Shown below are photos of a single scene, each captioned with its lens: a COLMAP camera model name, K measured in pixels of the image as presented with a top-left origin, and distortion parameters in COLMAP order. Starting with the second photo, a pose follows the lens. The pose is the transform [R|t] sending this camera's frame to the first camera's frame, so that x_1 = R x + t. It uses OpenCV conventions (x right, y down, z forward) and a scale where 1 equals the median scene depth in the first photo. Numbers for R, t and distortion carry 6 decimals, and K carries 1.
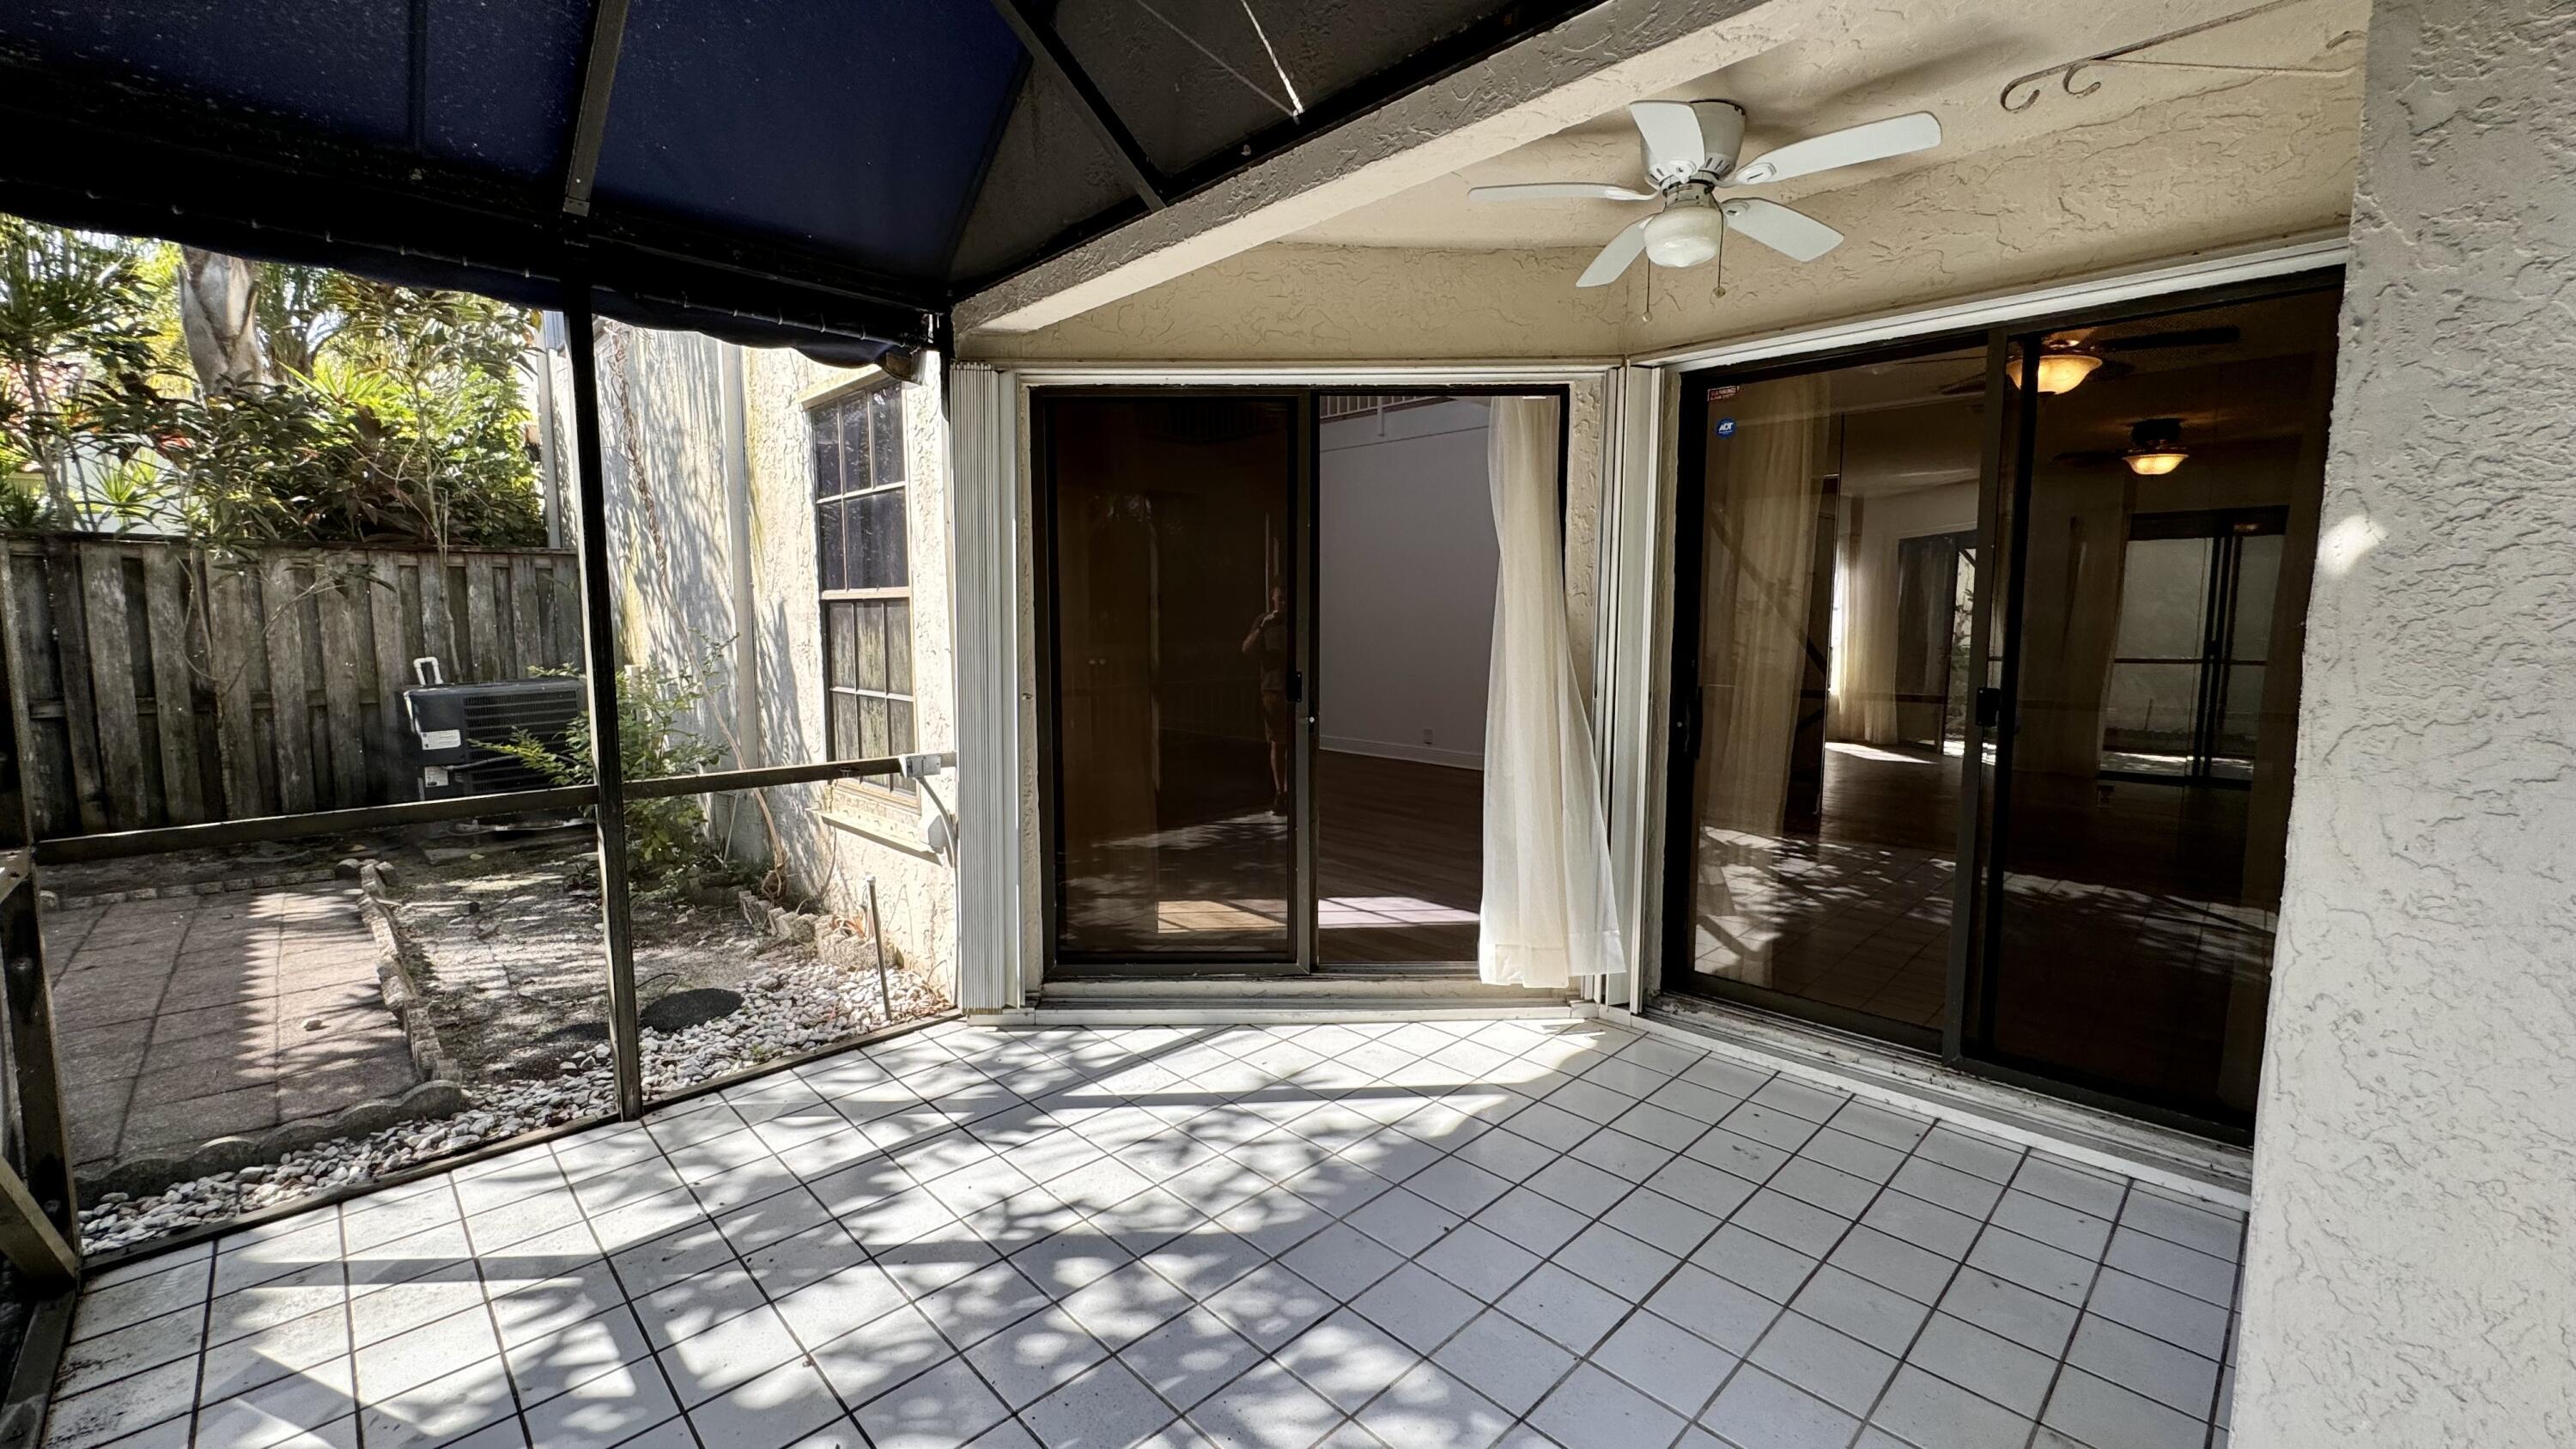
lens RADIAL K [[1031.4, 0, 1291.0], [0, 1031.4, 716.4], [0, 0, 1]] dist [-0.002068, 0.000063]
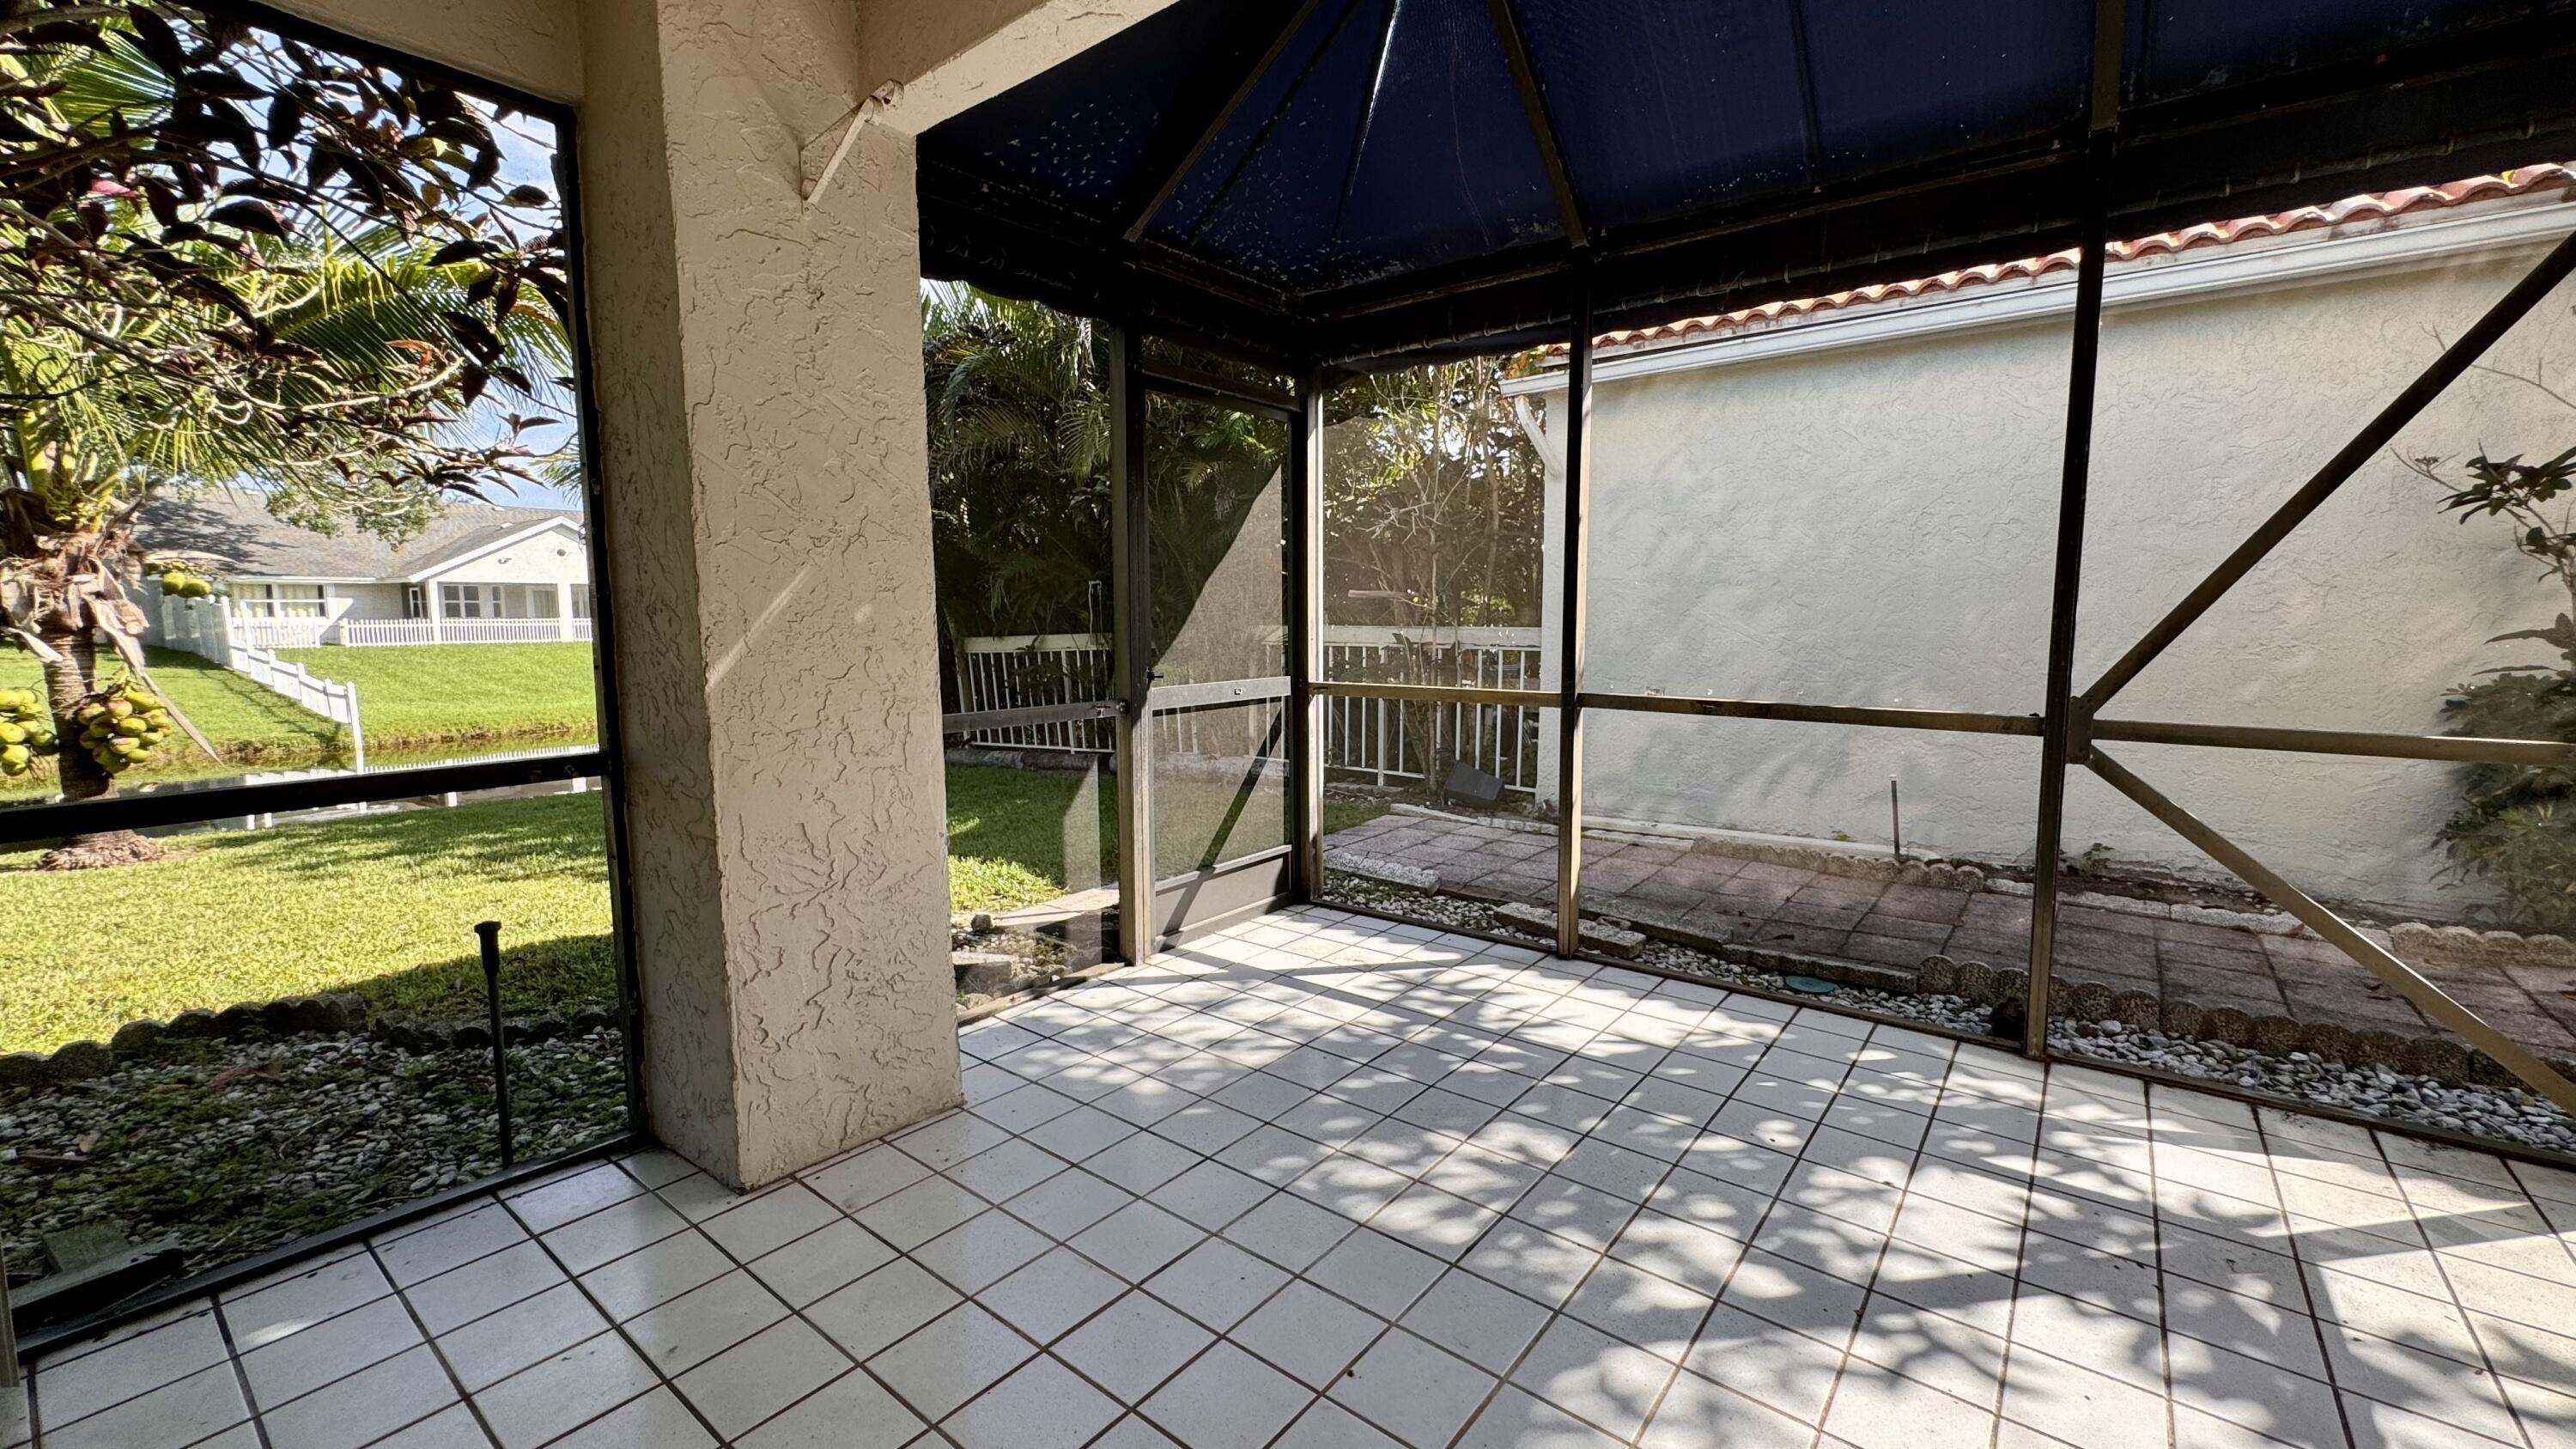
lens RADIAL K [[1031.4, 0, 1296.4], [0, 1031.4, 713.4], [0, 0, 1]] dist [-0.002068, 0.000063]
pose [[-0.991085, 0.017655, -0.132056, 0.276422], [-0.008474, 0.980820, 0.194729, -0.088386], [0.132962, 0.194112, -0.971927, 1.626996]]
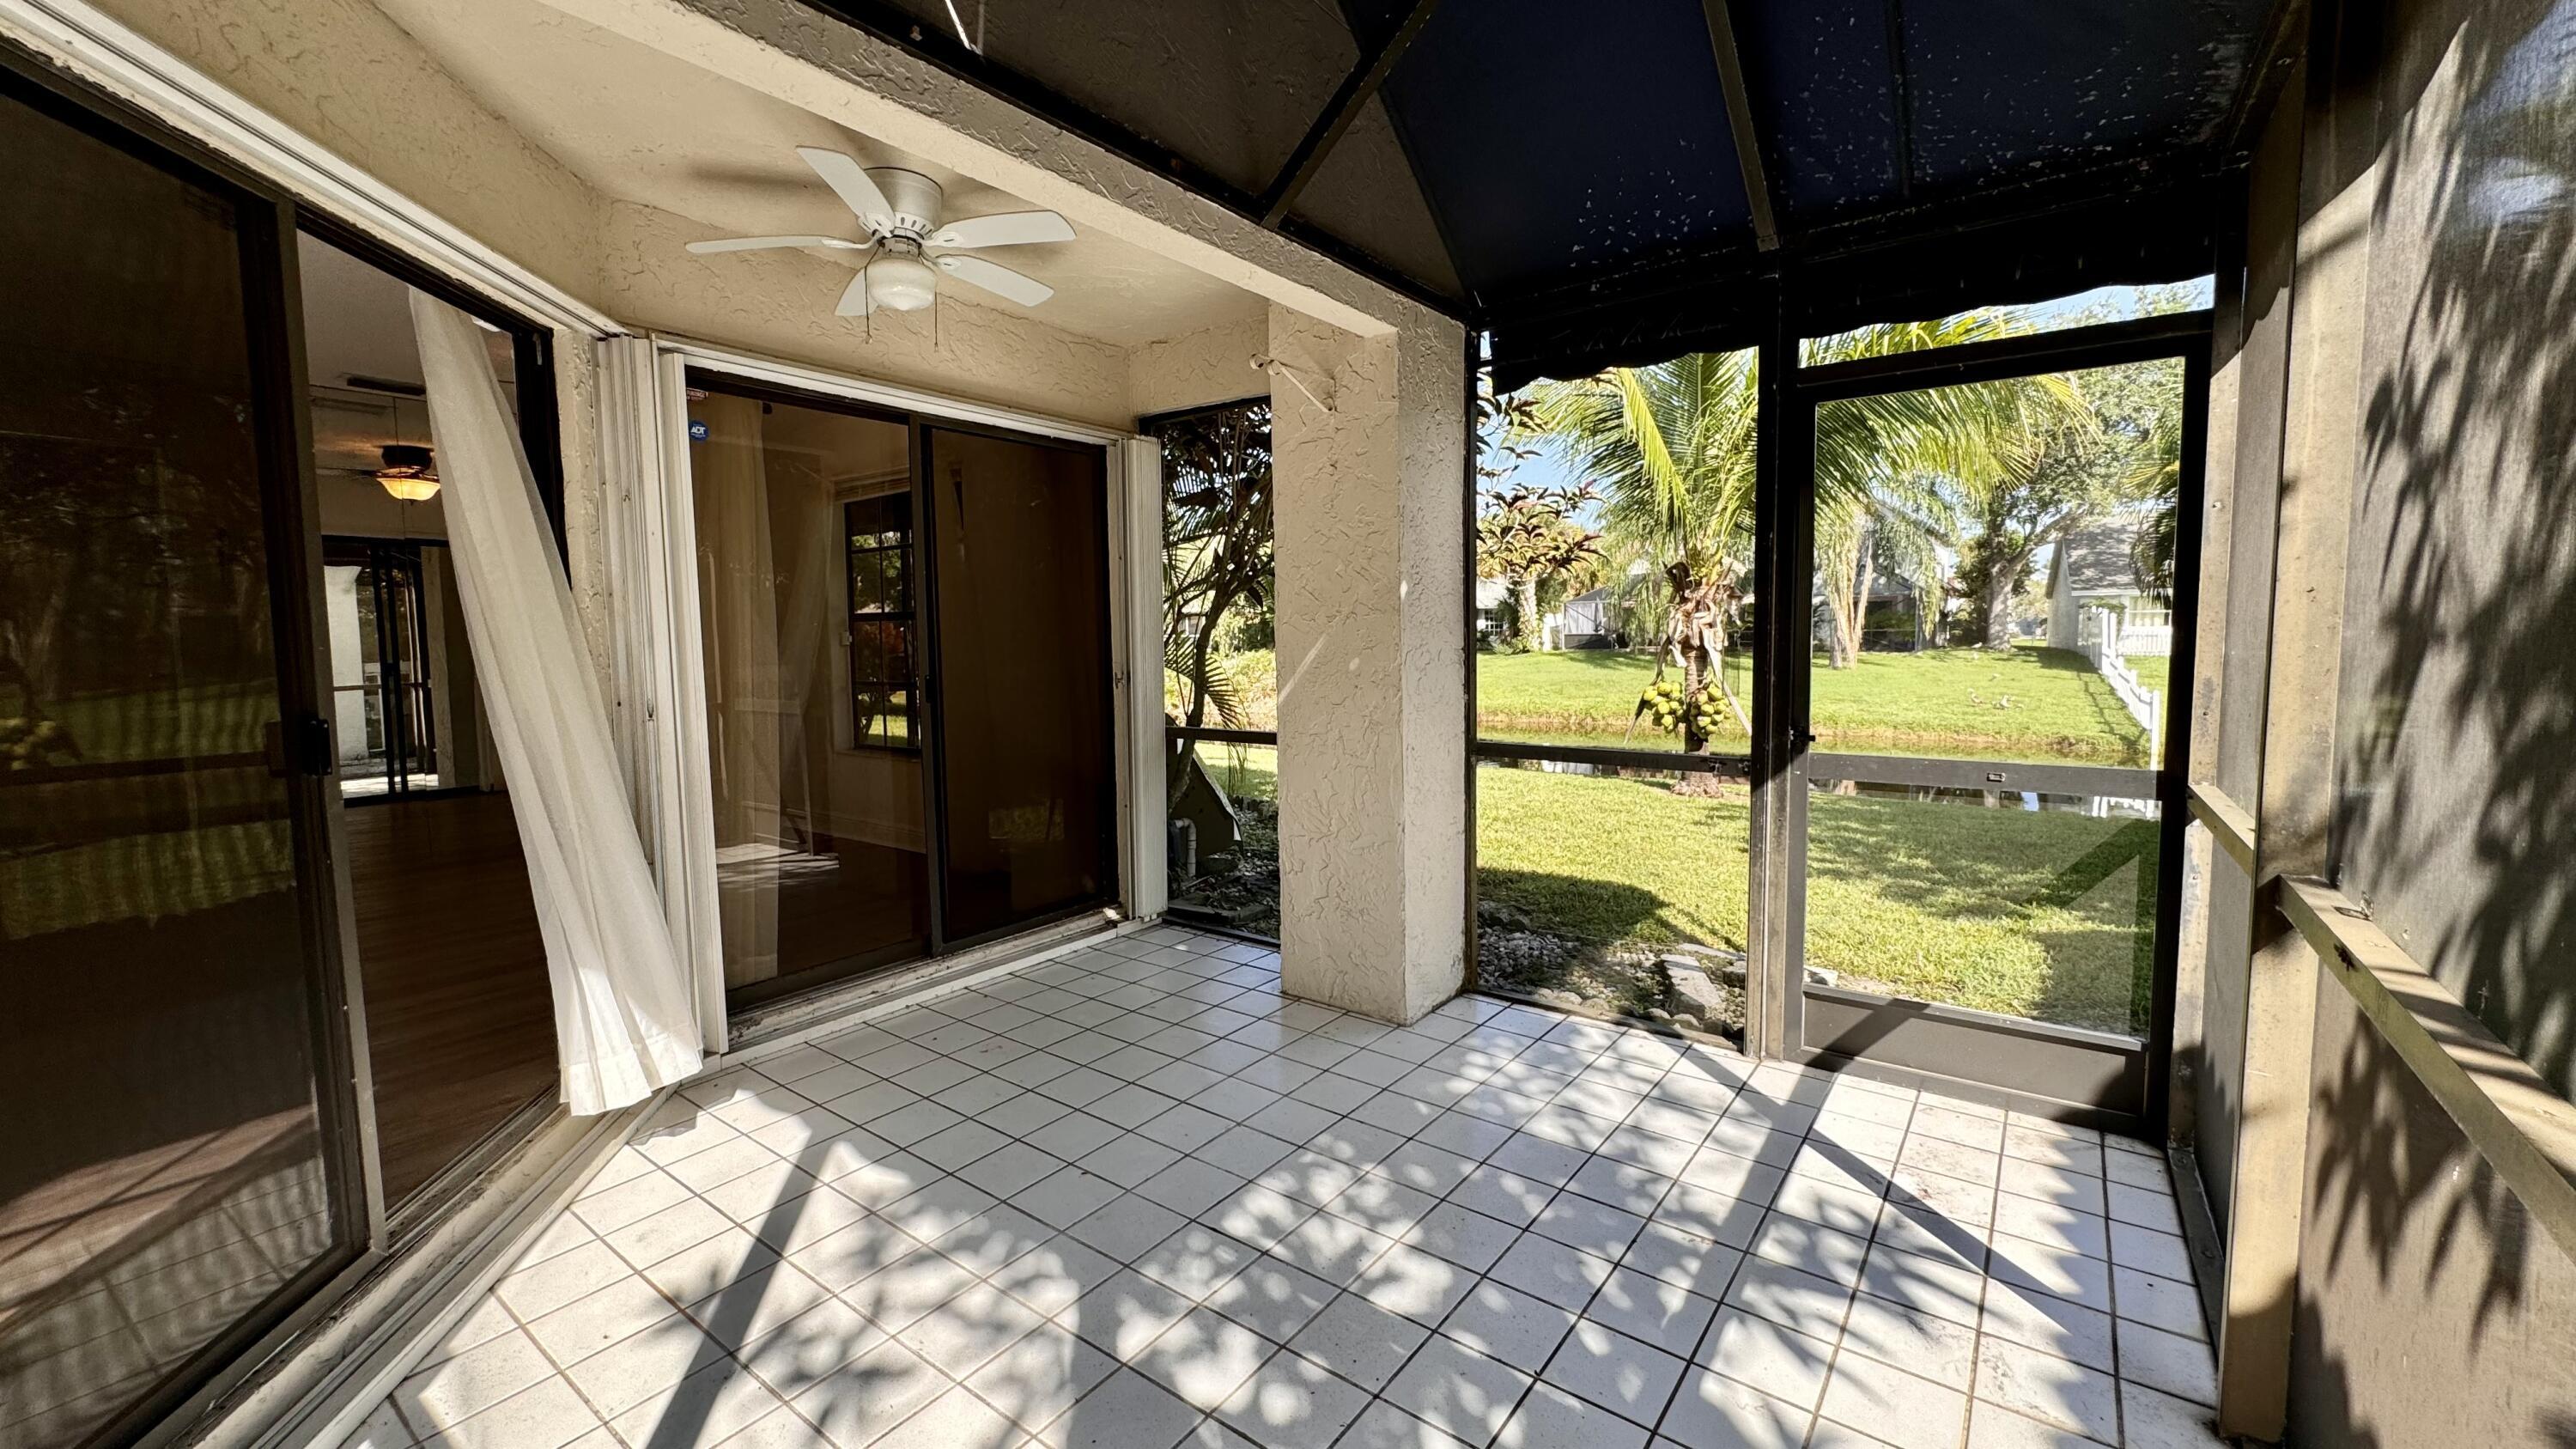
lens RADIAL K [[1031.4, 0, 1275.6], [0, 1031.4, 720.8], [0, 0, 1]] dist [-0.002068, 0.000063]
pose [[-0.147105, -0.081508, 0.985757, -0.937488], [0.109274, 0.989159, 0.098097, -0.063991], [-0.983066, 0.122148, -0.136603, 0.908613]]
